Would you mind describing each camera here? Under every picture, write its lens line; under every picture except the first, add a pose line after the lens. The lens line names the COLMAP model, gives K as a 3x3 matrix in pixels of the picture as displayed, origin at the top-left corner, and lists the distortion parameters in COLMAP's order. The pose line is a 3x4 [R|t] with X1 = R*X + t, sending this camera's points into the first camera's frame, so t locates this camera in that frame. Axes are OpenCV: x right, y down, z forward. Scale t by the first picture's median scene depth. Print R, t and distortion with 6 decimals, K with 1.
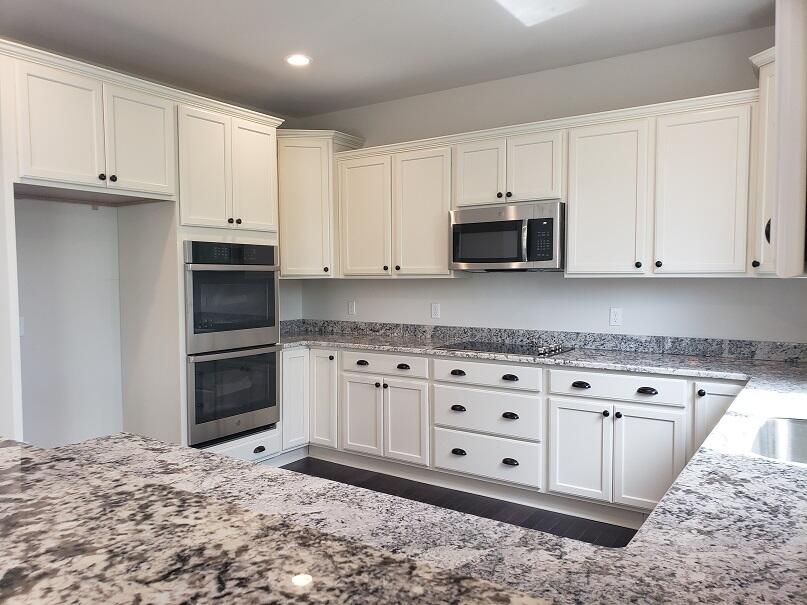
lens RADIAL K [[621.8, 0, 403.6], [0, 621.8, 303.4], [0, 0, 1]] dist [0.049868, -0.007052]
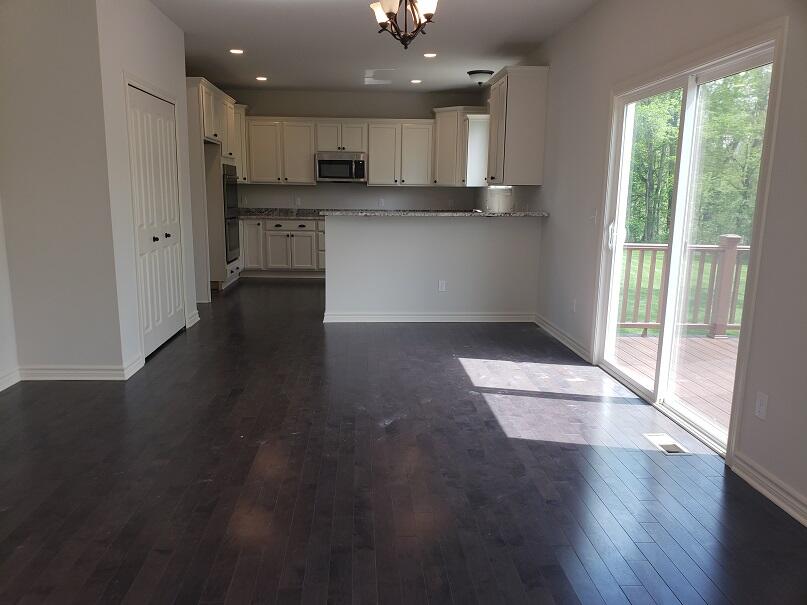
lens RADIAL K [[621.8, 0, 402.9], [0, 621.8, 304.2], [0, 0, 1]] dist [0.049868, -0.007052]
pose [[0.777582, -0.101880, 0.620473, -1.124727], [0.012942, 0.989170, 0.146200, 0.058936], [-0.628648, -0.105652, 0.770480, -0.950579]]
